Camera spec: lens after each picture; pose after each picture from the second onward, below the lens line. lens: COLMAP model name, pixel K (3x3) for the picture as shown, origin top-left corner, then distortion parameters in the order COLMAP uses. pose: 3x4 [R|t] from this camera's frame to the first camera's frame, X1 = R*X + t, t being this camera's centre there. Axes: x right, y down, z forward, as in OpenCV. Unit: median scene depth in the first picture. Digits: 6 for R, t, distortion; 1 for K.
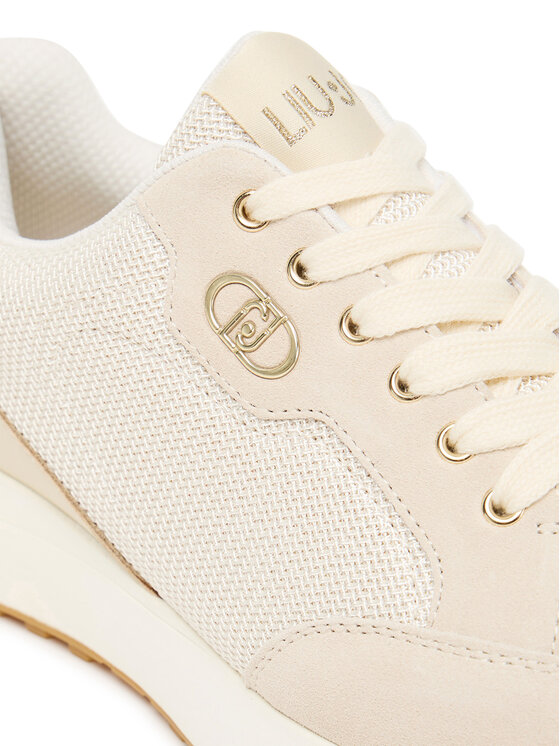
lens RADIAL K [[1190.4, 0, 277.6], [0, 1190.4, 372.9], [0, 0, 1]] dist [0.081932, 0.000000]
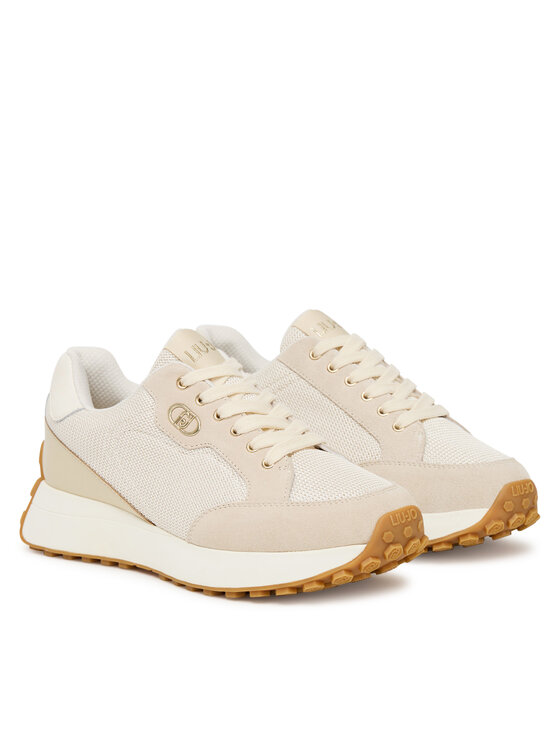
lens RADIAL K [[2193.3, 0, 280.1], [0, 2193.3, 373.1], [0, 0, 1]] dist [0.036751, 0.000000]
pose [[0.998141, -0.059504, 0.013161, 0.151430], [0.060178, 0.928287, -0.366963, 1.872428], [0.009618, 0.367073, 0.930143, -4.118483]]
